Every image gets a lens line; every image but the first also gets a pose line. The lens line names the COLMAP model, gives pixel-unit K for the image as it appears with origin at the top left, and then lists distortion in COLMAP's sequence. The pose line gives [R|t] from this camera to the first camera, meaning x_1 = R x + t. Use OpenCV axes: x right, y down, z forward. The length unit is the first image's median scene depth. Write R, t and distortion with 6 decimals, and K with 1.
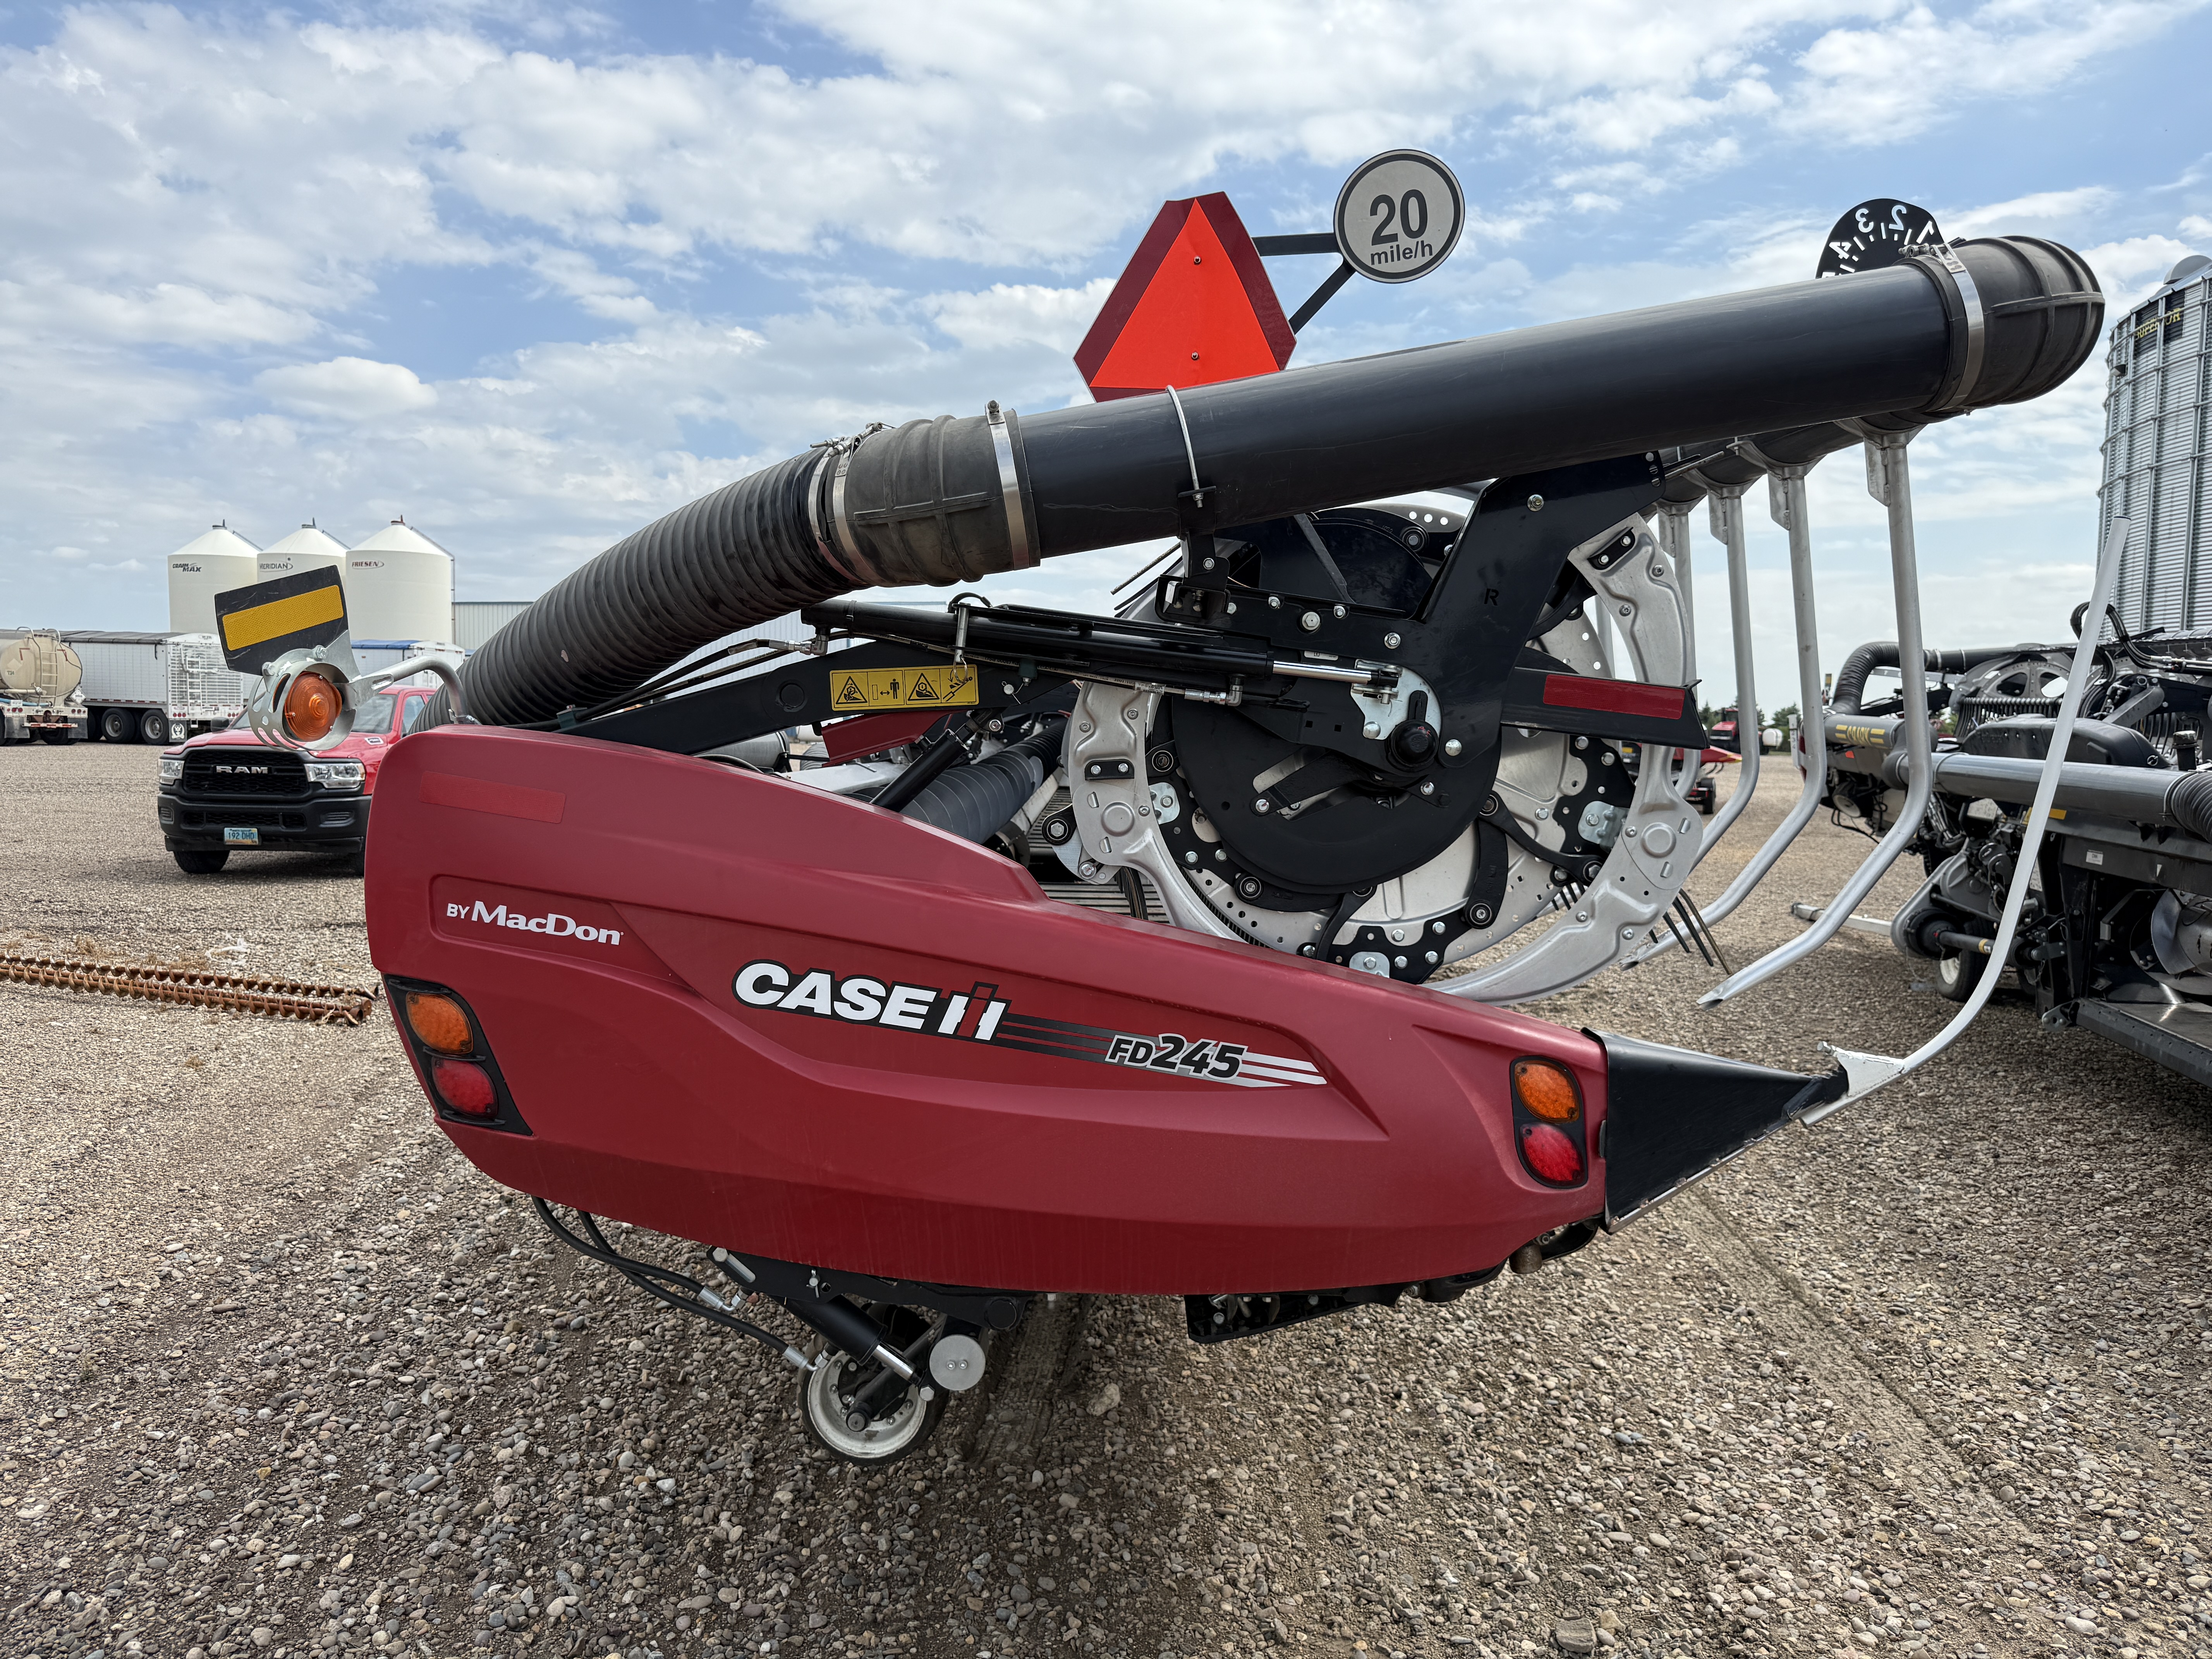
lens RADIAL K [[1534.6, 0, 1106.0], [0, 1534.6, 829.5], [0, 0, 1]] dist [0.092617, -0.081236]
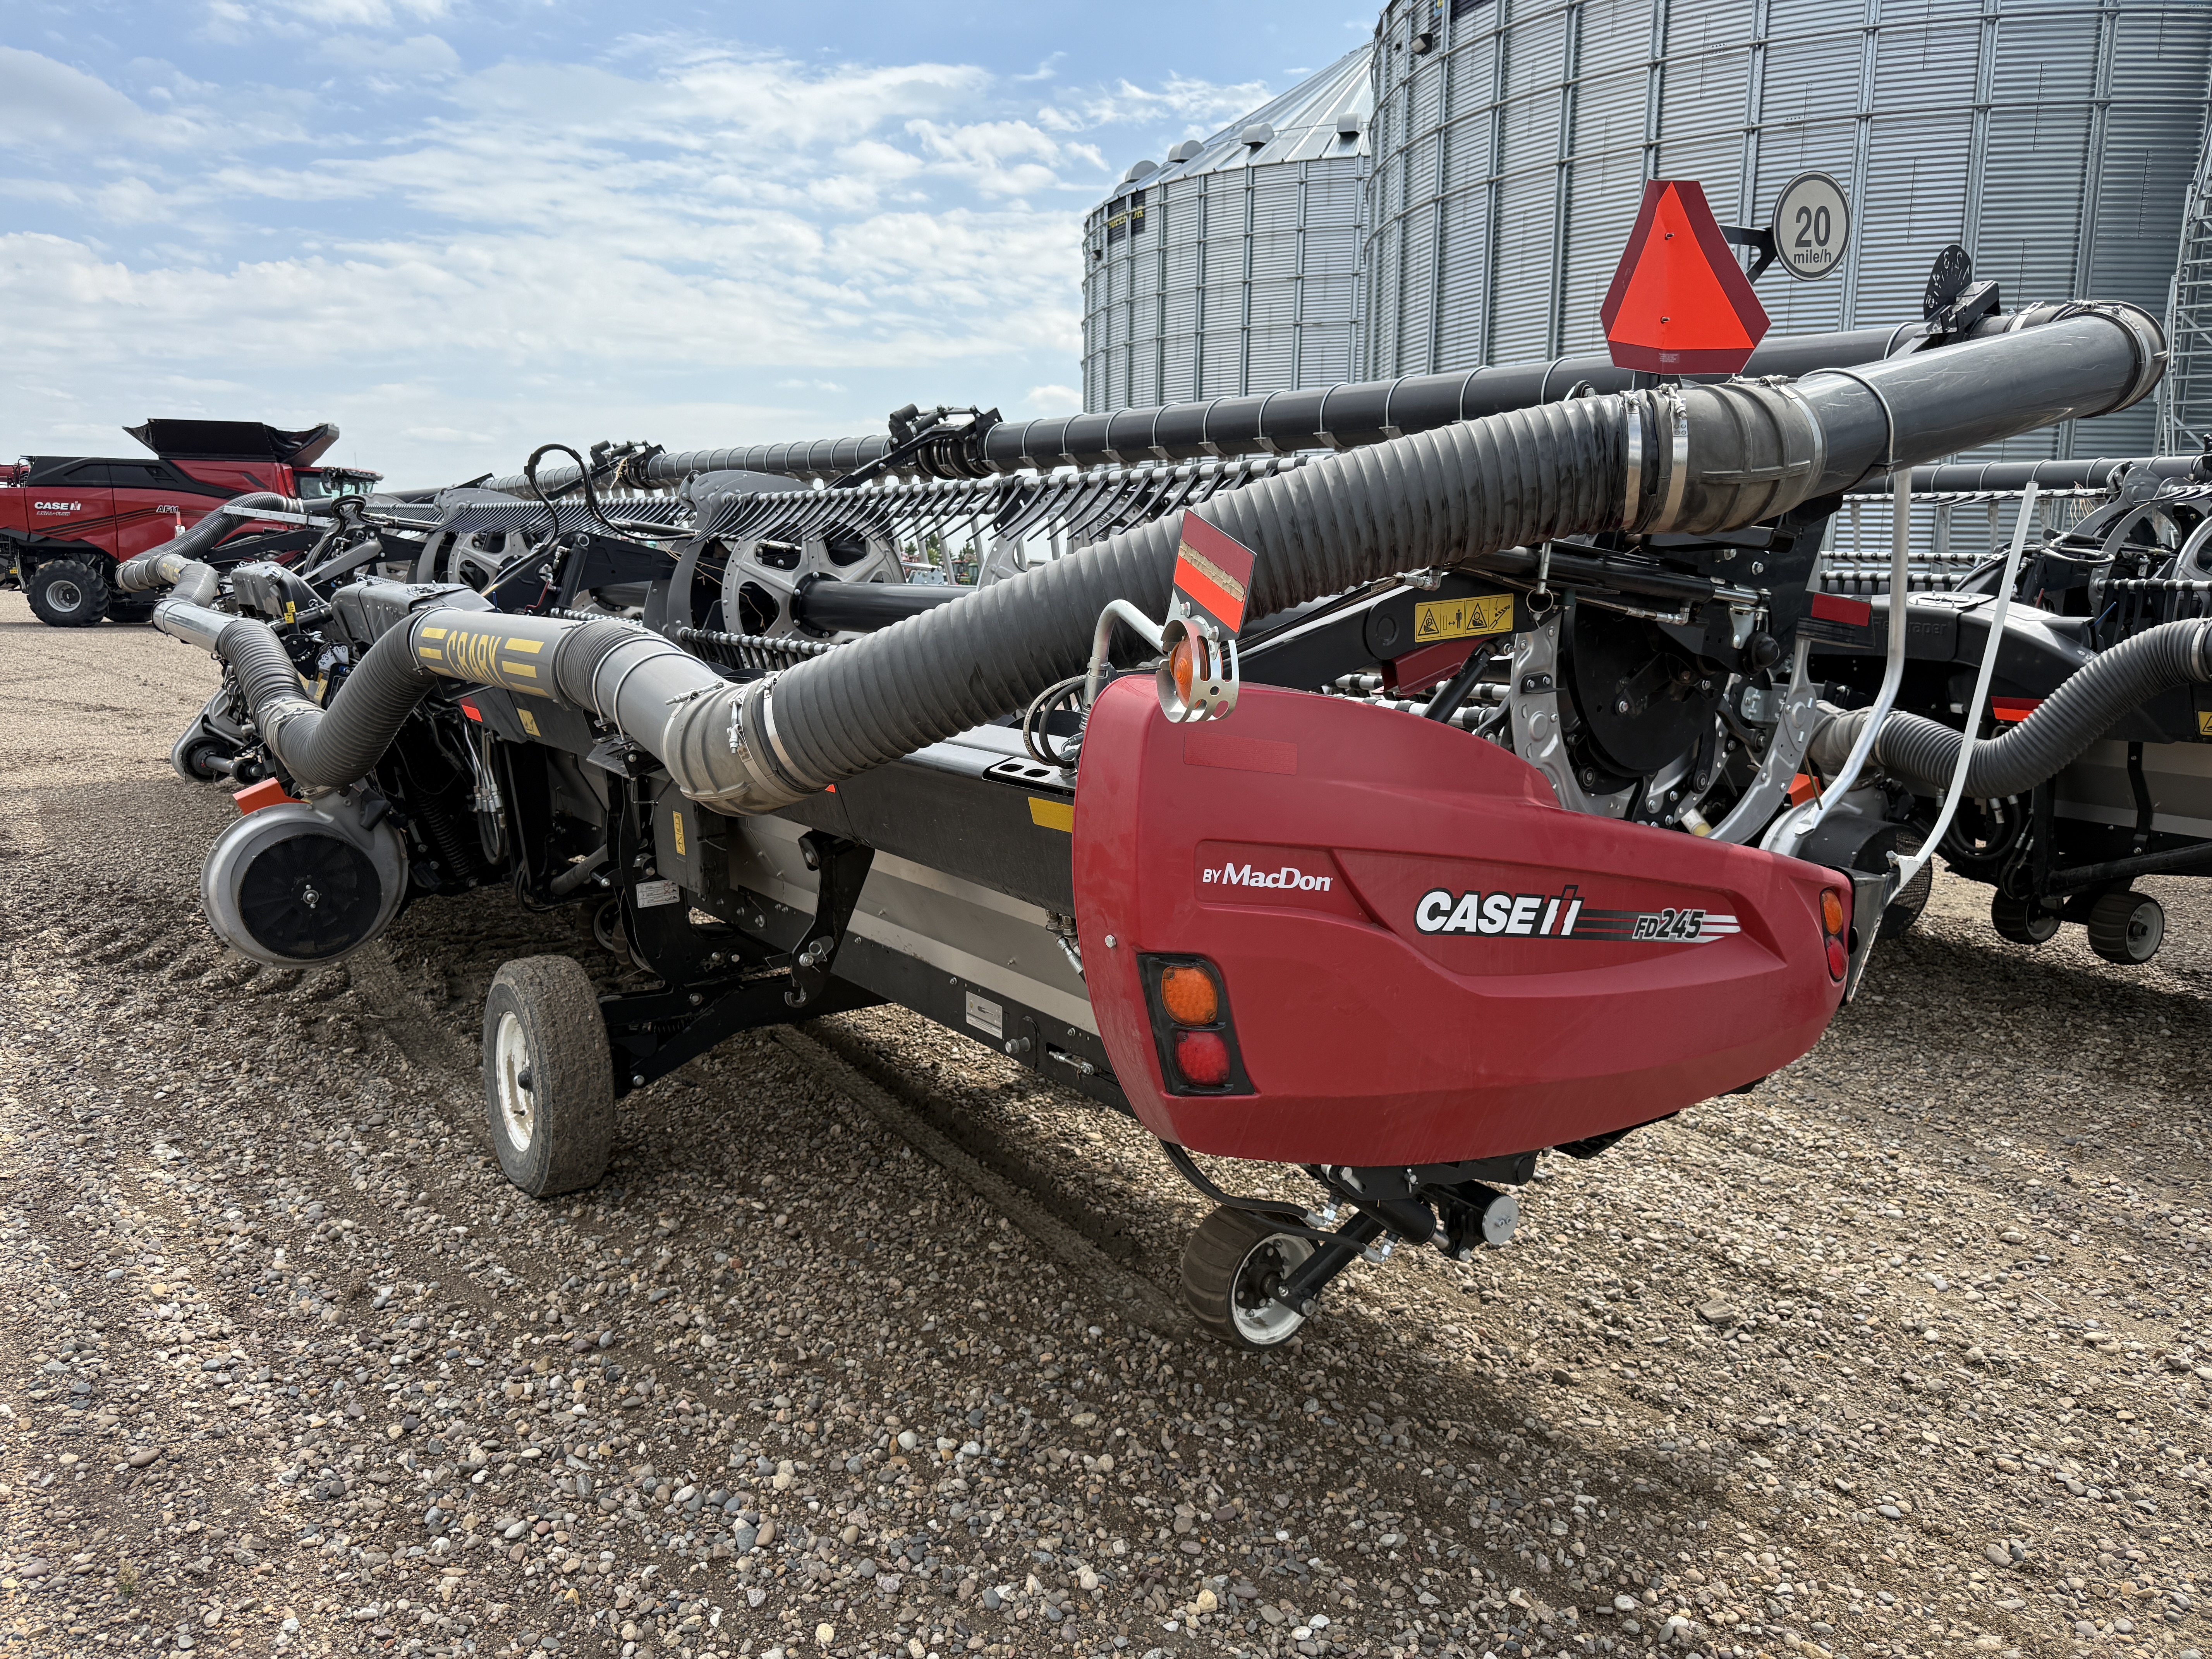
lens RADIAL K [[1613.8, 0, 1106.0], [0, 1613.8, 829.5], [0, 0, 1]] dist [0.007934, 0.003427]
pose [[0.813959, -0.102902, 0.571735, -1.017186], [0.048546, 0.992793, 0.109572, -0.084583], [-0.578890, -0.061432, 0.813088, 0.244961]]
